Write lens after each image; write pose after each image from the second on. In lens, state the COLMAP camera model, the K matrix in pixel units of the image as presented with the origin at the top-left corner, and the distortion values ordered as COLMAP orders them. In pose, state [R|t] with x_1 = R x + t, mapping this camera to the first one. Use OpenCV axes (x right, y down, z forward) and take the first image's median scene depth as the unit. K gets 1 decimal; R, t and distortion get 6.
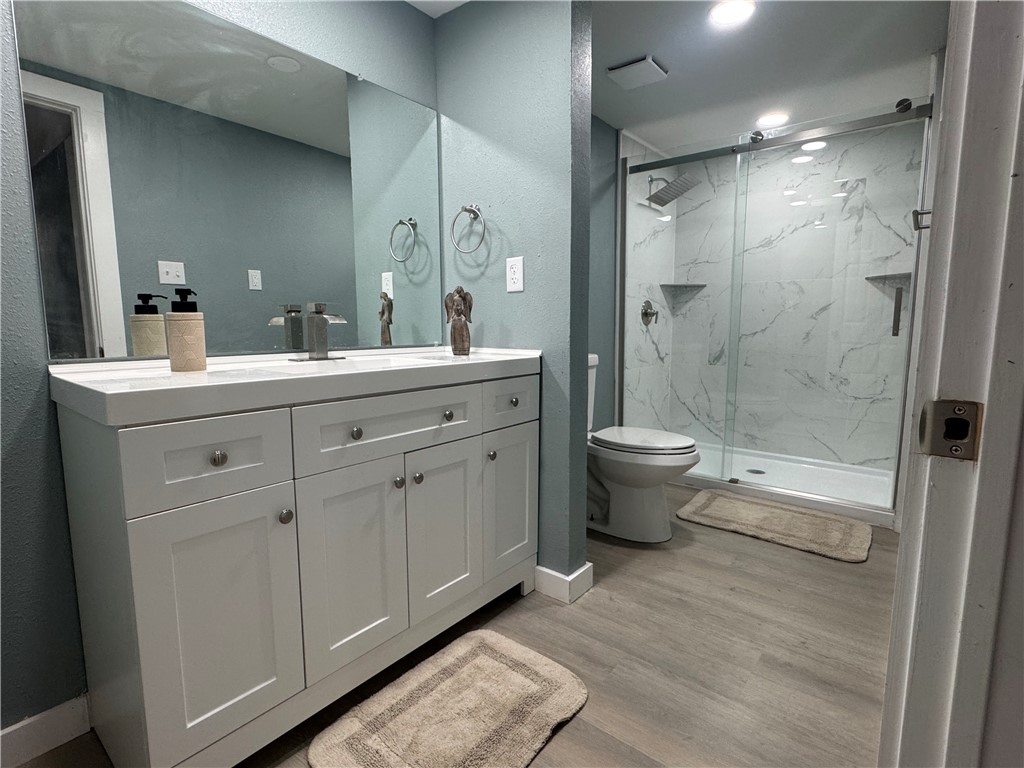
lens RADIAL K [[505.0, 0, 518.0], [0, 505.0, 381.1], [0, 0, 1]] dist [-0.002325, -0.000425]
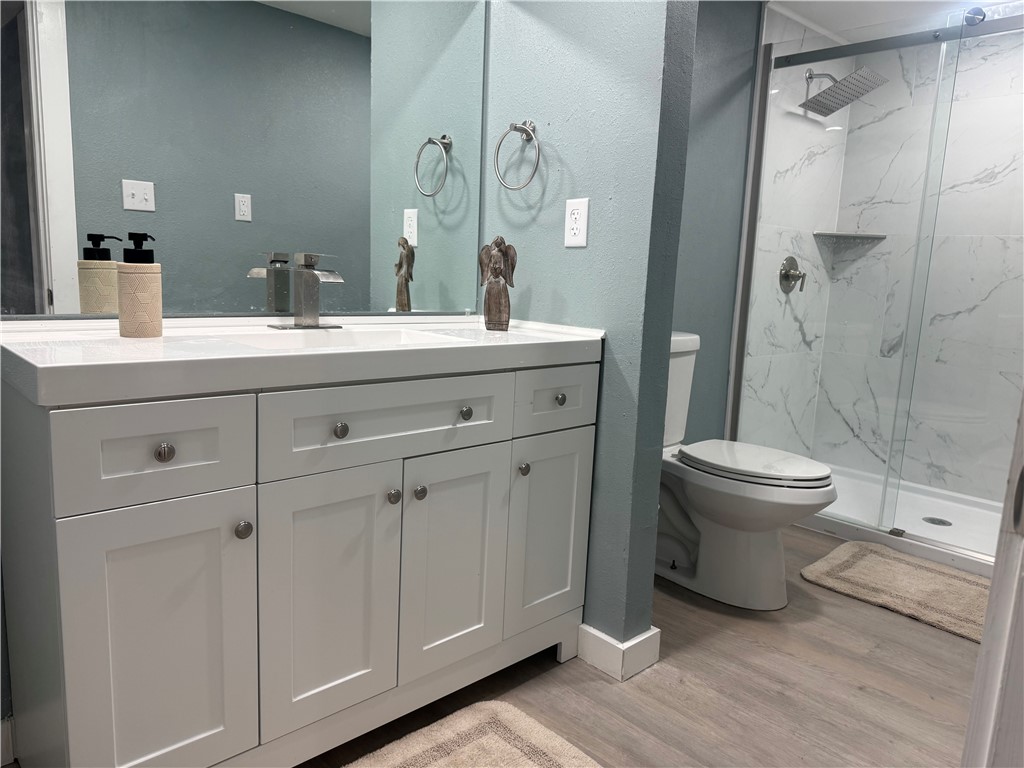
lens RADIAL K [[724.5, 0, 519.2], [0, 724.5, 379.5], [0, 0, 1]] dist [0.042294, -0.045540]
pose [[0.990056, 0.065413, -0.124542, 0.041574], [-0.060986, 0.997375, 0.039030, -0.016733], [0.126768, -0.031047, 0.991446, -0.033474]]
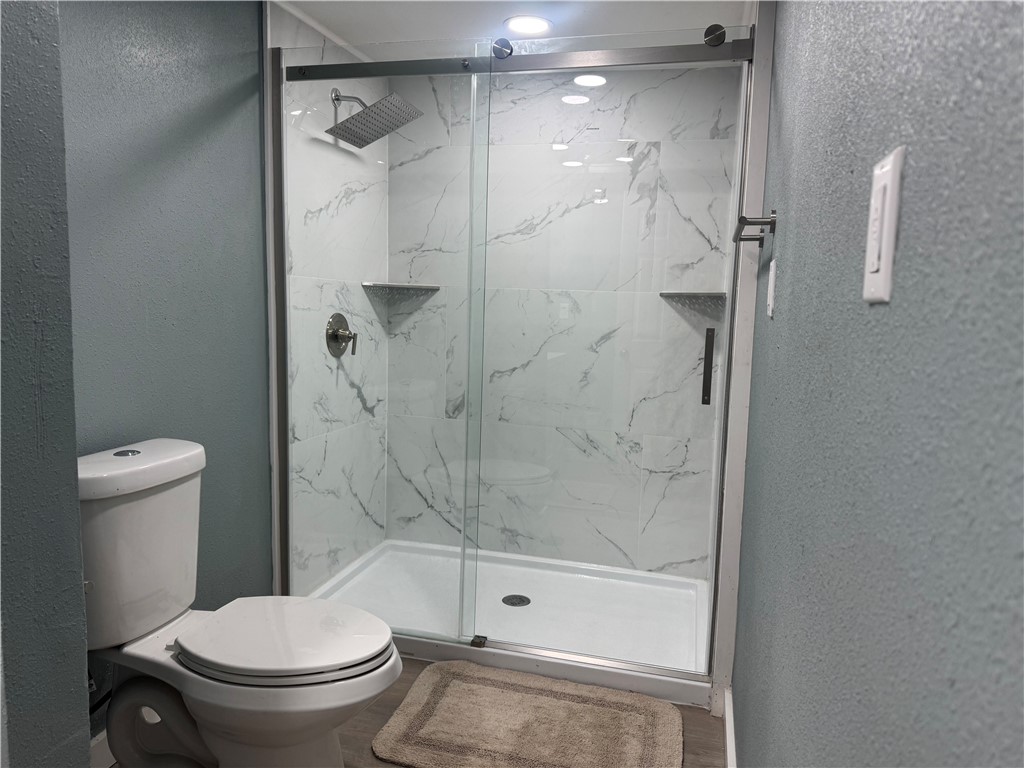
lens RADIAL K [[724.5, 0, 522.3], [0, 724.5, 392.3], [0, 0, 1]] dist [0.042294, -0.045540]
pose [[0.910355, -0.023368, 0.413168, 0.159180], [0.018801, 0.999709, 0.015116, -0.118571], [-0.413401, -0.005993, 0.910529, 0.260788]]
